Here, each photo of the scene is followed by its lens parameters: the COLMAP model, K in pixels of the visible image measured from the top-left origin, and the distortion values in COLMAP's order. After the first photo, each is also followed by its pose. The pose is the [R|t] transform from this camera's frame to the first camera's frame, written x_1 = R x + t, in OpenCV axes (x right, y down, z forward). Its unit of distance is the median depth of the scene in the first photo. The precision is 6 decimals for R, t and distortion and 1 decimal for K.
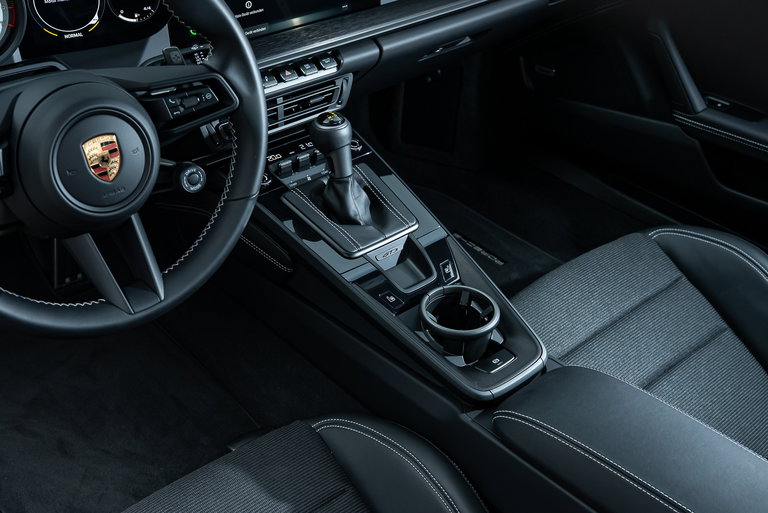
lens RADIAL K [[761.2, 0, 384.2], [0, 761.2, 256.6], [0, 0, 1]] dist [-0.000020, 0.000000]
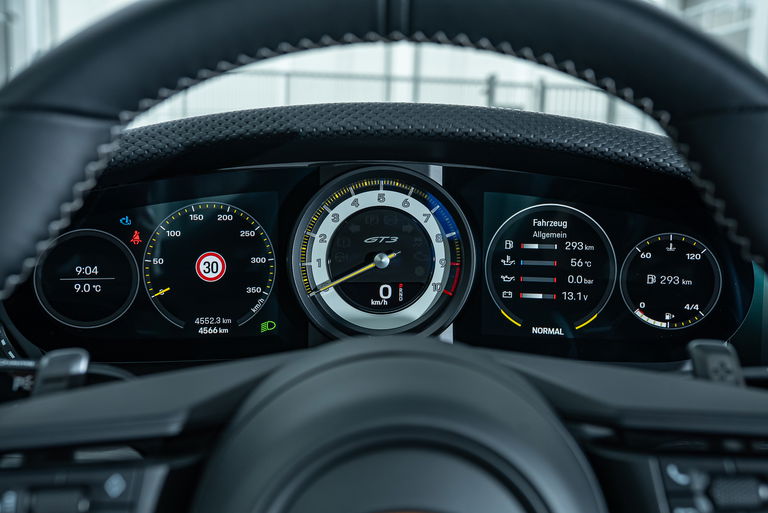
lens RADIAL K [[761.2, 0, 383.8], [0, 761.2, 256.4], [0, 0, 1]] dist [-0.000020, 0.000000]
pose [[0.751358, 0.053688, -0.657707, -0.137517], [-0.357774, 0.870626, -0.337650, -0.109577], [0.554489, 0.489006, 0.673361, 0.558837]]
